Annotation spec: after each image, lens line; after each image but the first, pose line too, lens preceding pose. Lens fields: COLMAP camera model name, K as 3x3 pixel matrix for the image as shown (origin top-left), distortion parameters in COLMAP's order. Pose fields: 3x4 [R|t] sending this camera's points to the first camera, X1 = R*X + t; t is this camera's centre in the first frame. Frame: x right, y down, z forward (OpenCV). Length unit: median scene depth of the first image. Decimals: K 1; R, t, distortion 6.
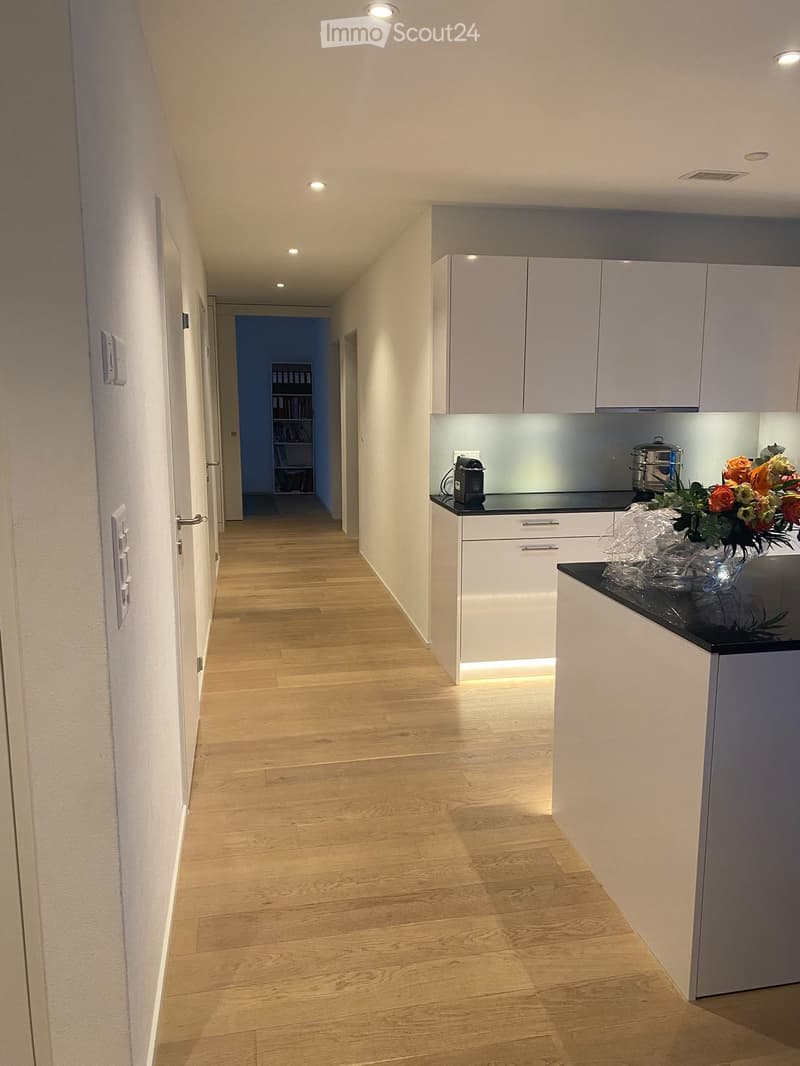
lens RADIAL K [[811.5, 0, 402.0], [0, 811.5, 532.7], [0, 0, 1]] dist [0.040352, -0.052015]
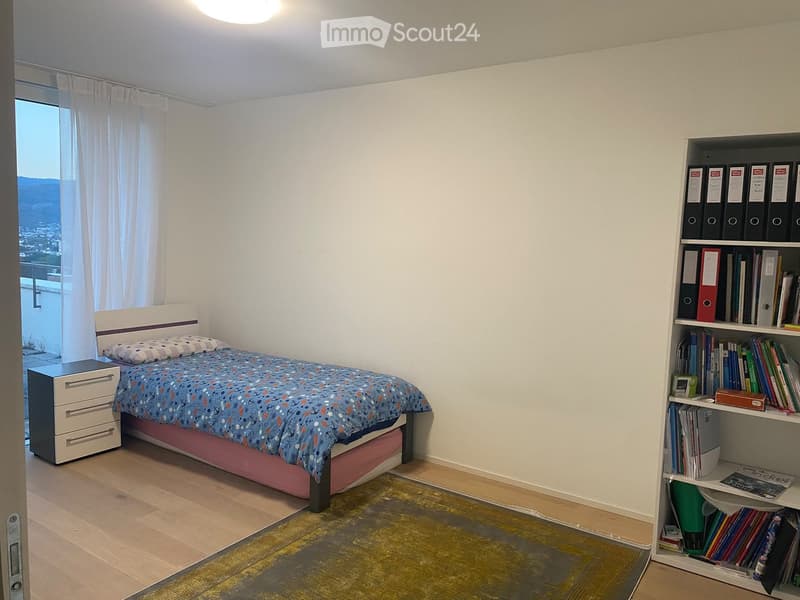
lens RADIAL K [[609.0, 0, 401.6], [0, 609.0, 292.8], [0, 0, 1]] dist [0.040352, -0.052015]
pose [[0.690385, 0.087069, -0.718183, -0.064573], [-0.145814, 0.989105, -0.020257, -0.129971], [0.708595, 0.118706, 0.695559, 0.763380]]
